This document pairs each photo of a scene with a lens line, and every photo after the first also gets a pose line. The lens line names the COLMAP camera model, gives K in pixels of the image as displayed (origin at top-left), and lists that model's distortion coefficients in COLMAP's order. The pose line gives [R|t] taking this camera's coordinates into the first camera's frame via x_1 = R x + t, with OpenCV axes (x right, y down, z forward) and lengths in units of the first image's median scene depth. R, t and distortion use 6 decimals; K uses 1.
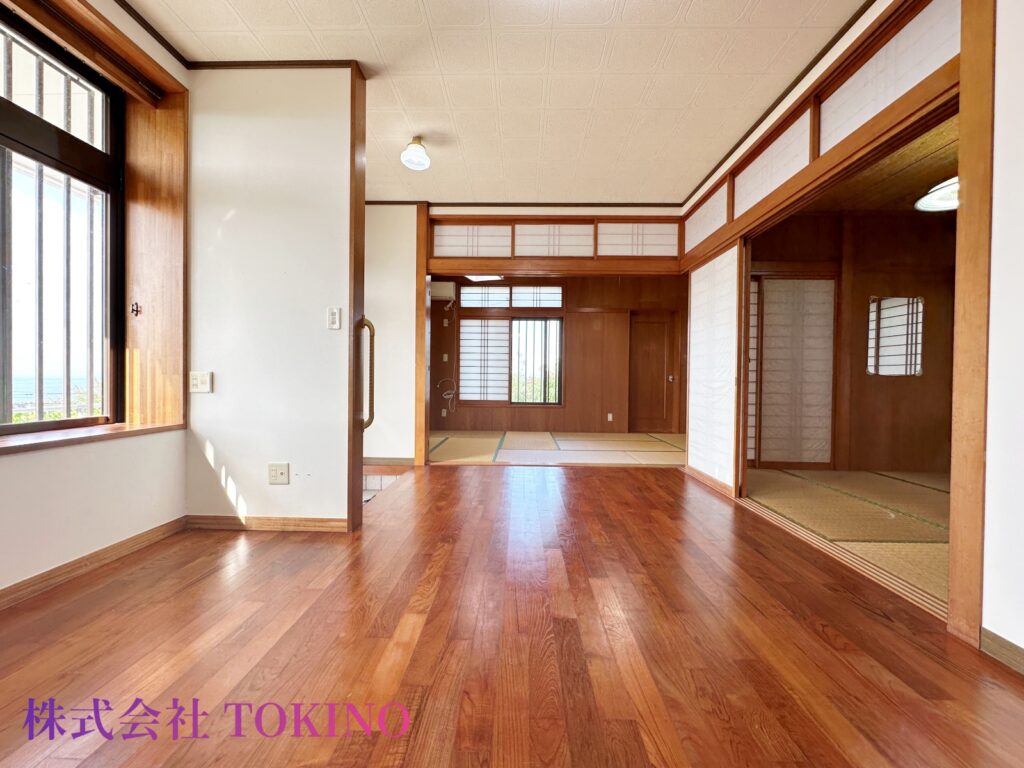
lens RADIAL K [[411.7, 0, 512.1], [0, 411.7, 383.1], [0, 0, 1]] dist [0.002613, 0.000600]
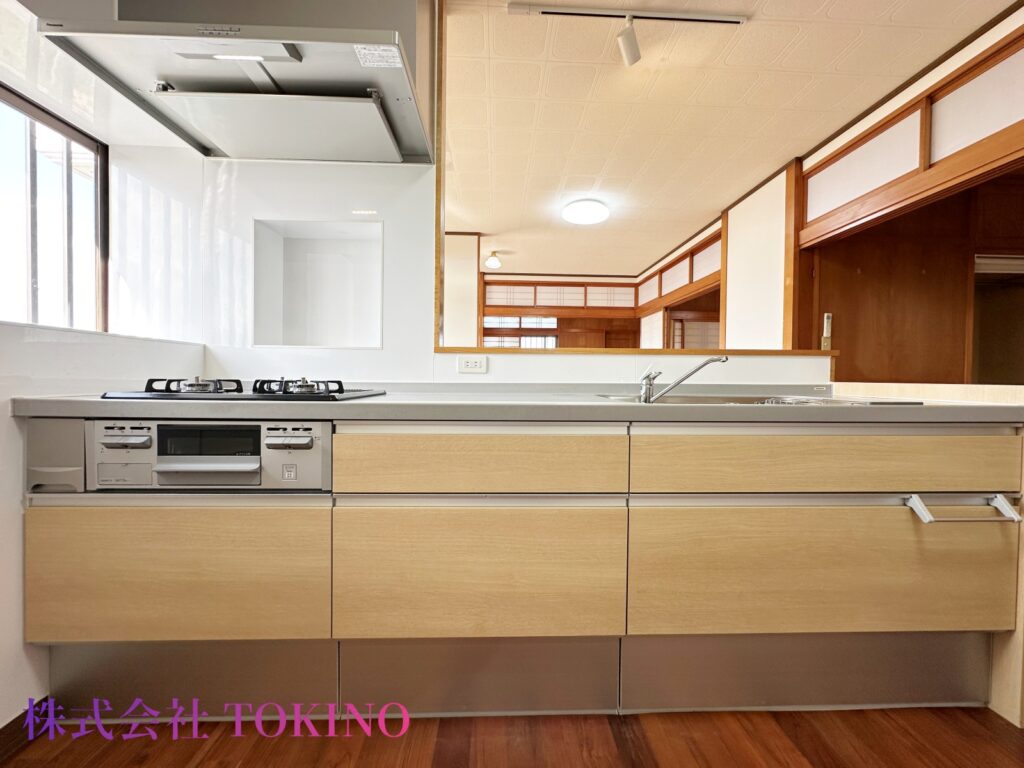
lens RADIAL K [[411.7, 0, 511.3], [0, 411.7, 385.0], [0, 0, 1]] dist [0.002613, 0.000600]
pose [[0.998235, -0.002750, 0.059318, -0.185231], [0.002134, 0.999943, 0.010455, -0.011139], [-0.059344, -0.010310, 0.998184, -0.607408]]
